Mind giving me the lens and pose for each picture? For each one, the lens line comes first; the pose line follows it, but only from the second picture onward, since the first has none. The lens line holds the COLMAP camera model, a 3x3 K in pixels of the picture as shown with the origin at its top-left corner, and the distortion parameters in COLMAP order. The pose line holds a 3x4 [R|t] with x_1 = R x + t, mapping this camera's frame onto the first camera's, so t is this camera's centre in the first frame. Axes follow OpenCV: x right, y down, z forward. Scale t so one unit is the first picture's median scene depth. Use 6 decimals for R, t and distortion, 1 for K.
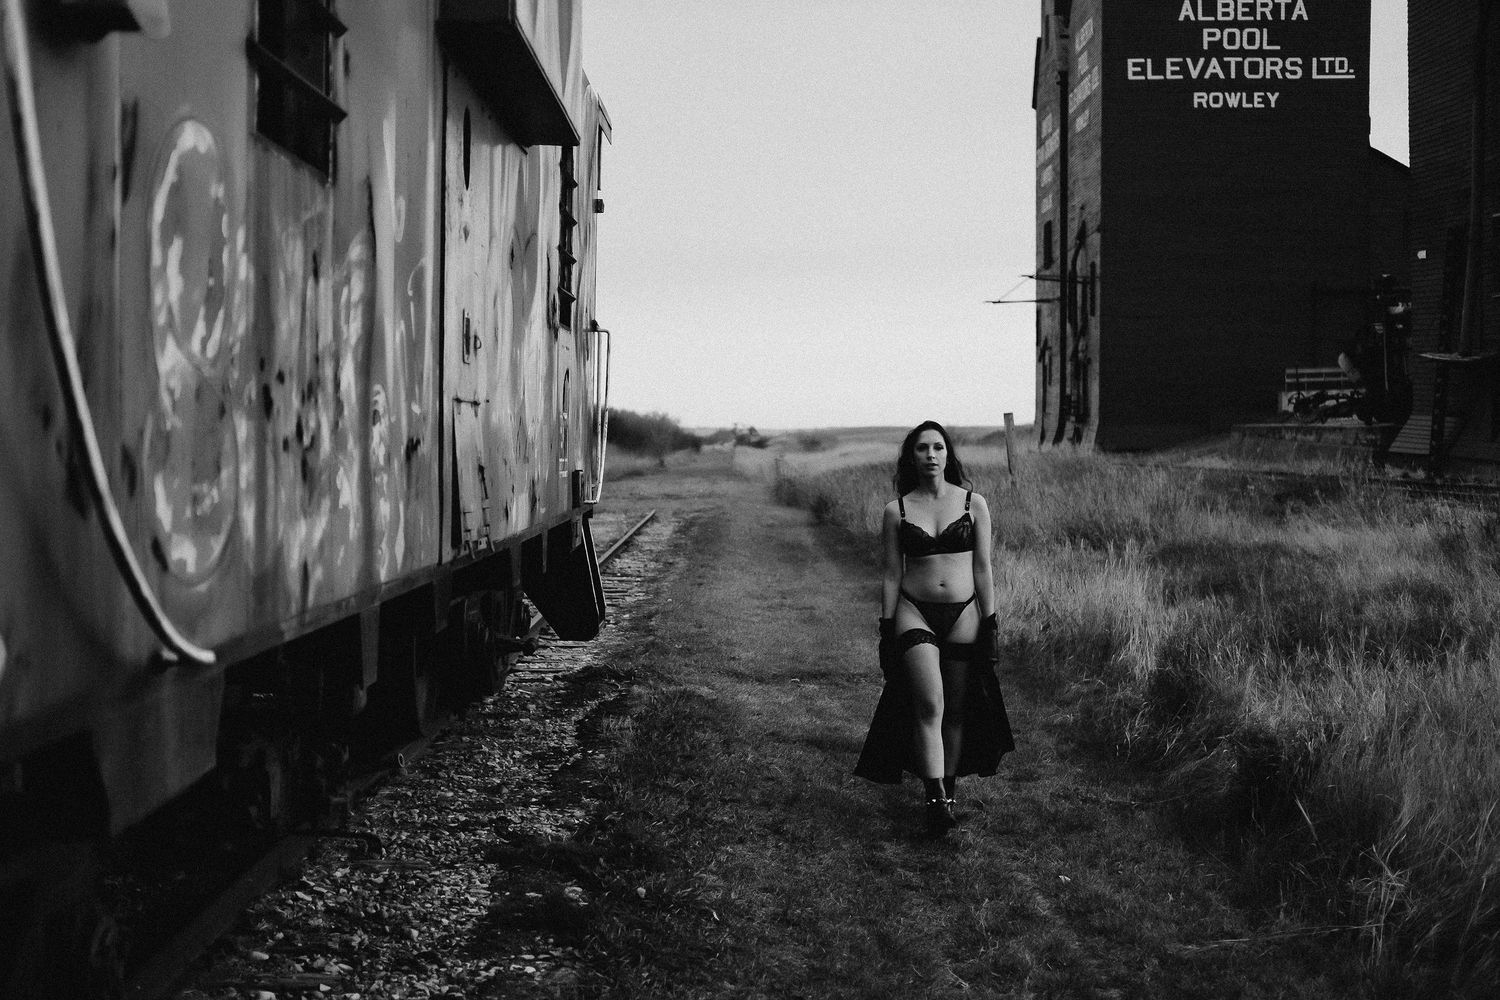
lens RADIAL K [[2405.6, 0, 753.9], [0, 2405.6, 500.3], [0, 0, 1]] dist [0.008724, 0.000000]
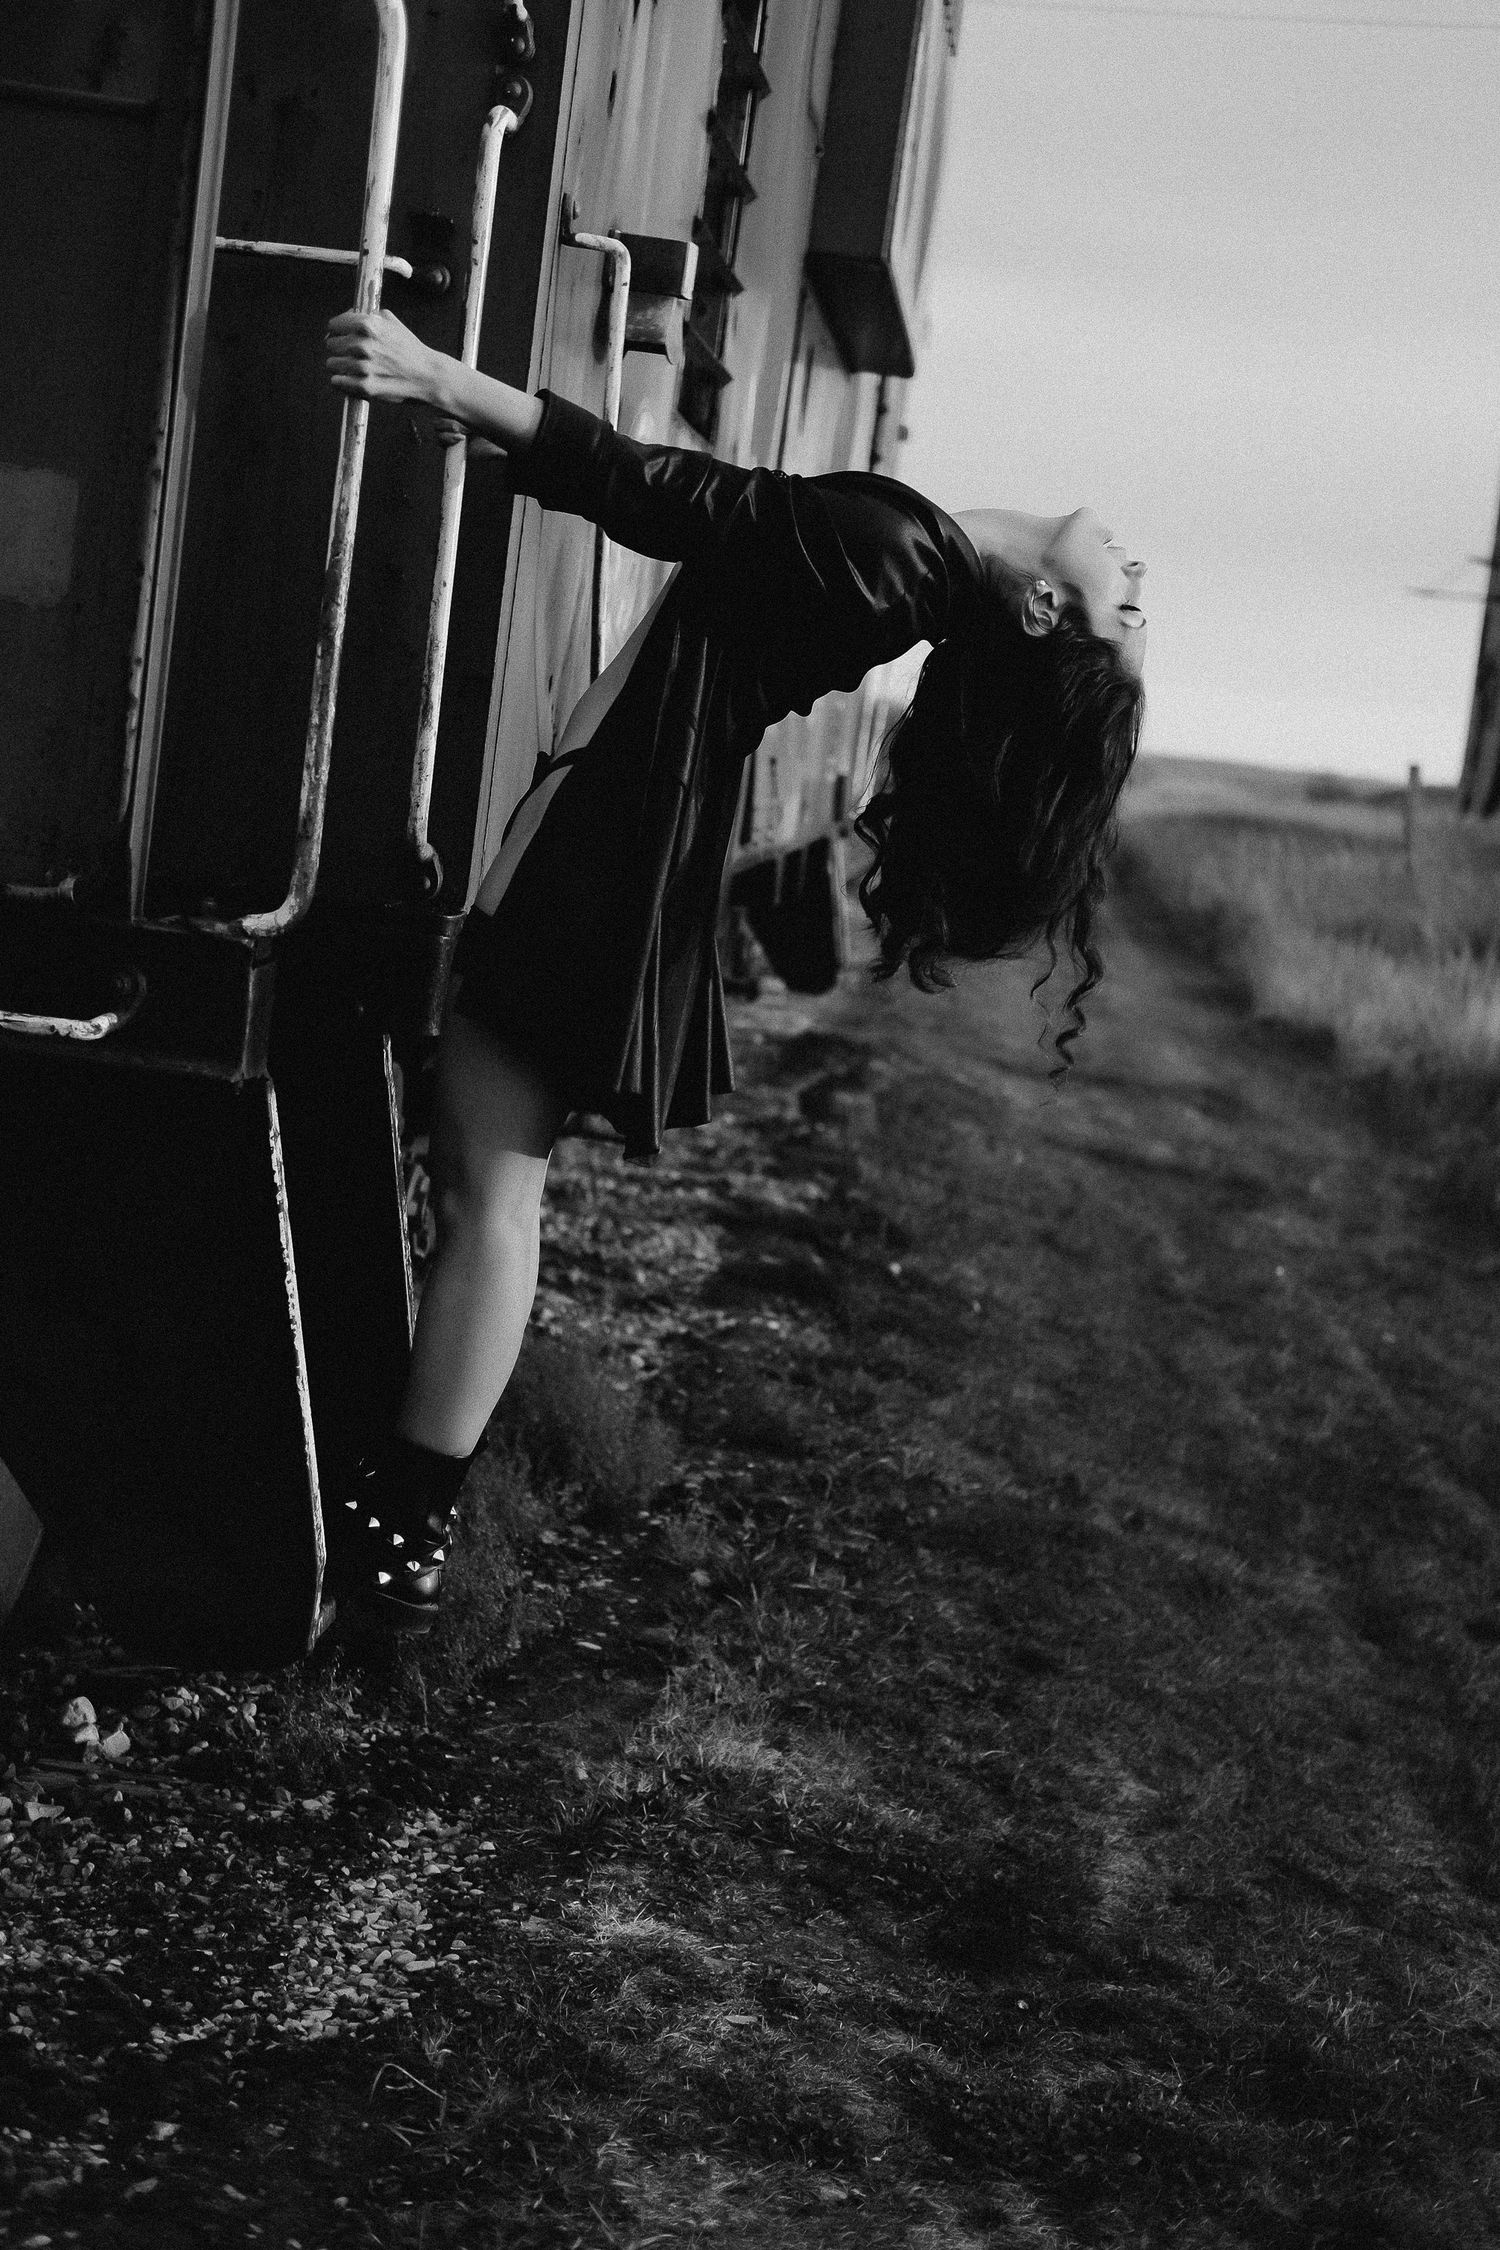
lens RADIAL K [[3608.3, 0, 743.4], [0, 3608.3, 1117.5], [0, 0, 1]] dist [0.008724, 0.000000]
pose [[0.989800, 0.126477, -0.065564, -0.016932], [-0.120877, 0.989165, 0.083317, 0.004887], [0.075391, -0.074542, 0.994364, -0.221454]]
